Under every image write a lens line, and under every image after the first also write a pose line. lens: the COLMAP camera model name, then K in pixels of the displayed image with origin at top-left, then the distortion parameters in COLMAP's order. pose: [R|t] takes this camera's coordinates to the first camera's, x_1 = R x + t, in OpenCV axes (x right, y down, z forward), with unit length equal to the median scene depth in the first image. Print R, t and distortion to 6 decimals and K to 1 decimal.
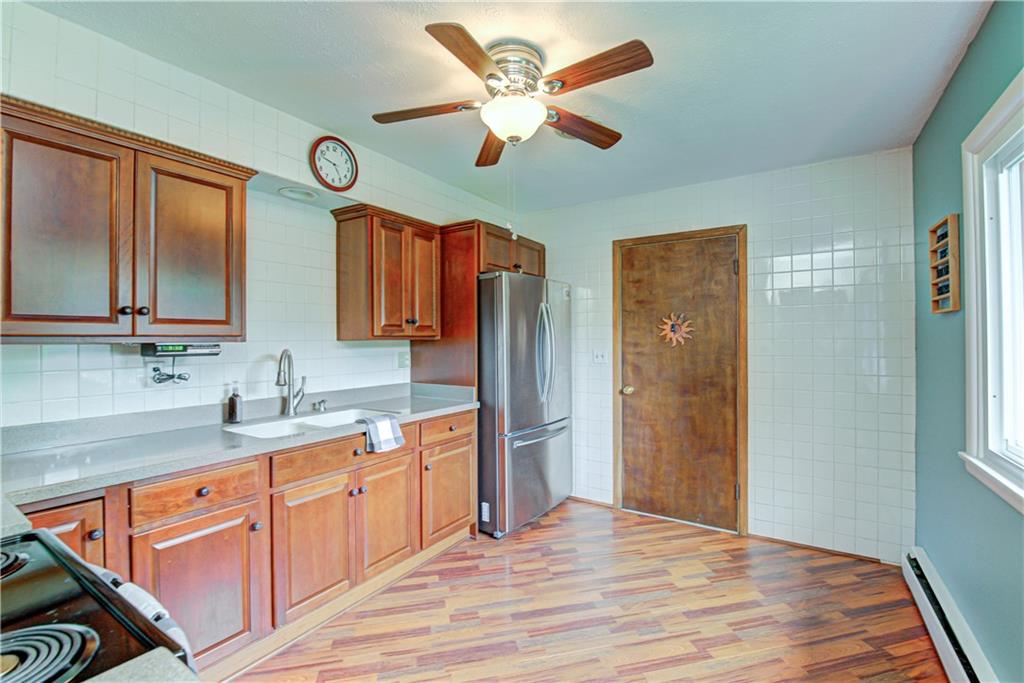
lens RADIAL K [[443.4, 0, 517.3], [0, 443.4, 338.7], [0, 0, 1]] dist [-0.009536, 0.000008]
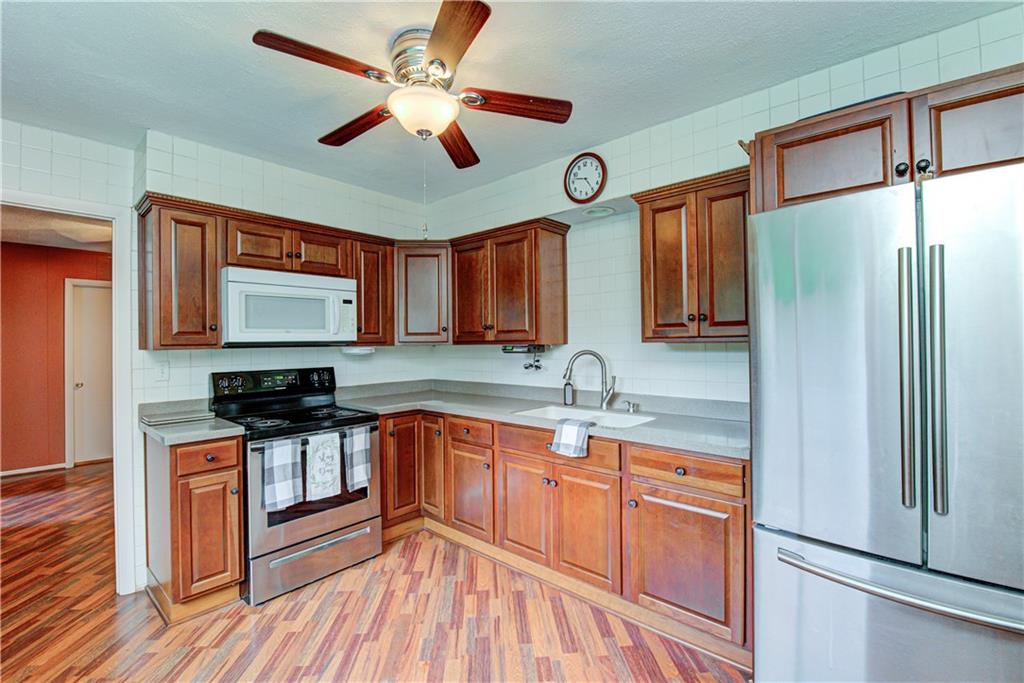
lens RADIAL K [[443.4, 0, 517.3], [0, 443.4, 338.7], [0, 0, 1]] dist [-0.009536, 0.000008]
pose [[-0.144118, -0.000170, -0.989561, 0.672098], [0.012141, 0.999924, -0.001940, -0.007122], [0.989486, -0.012294, -0.144105, 0.991851]]
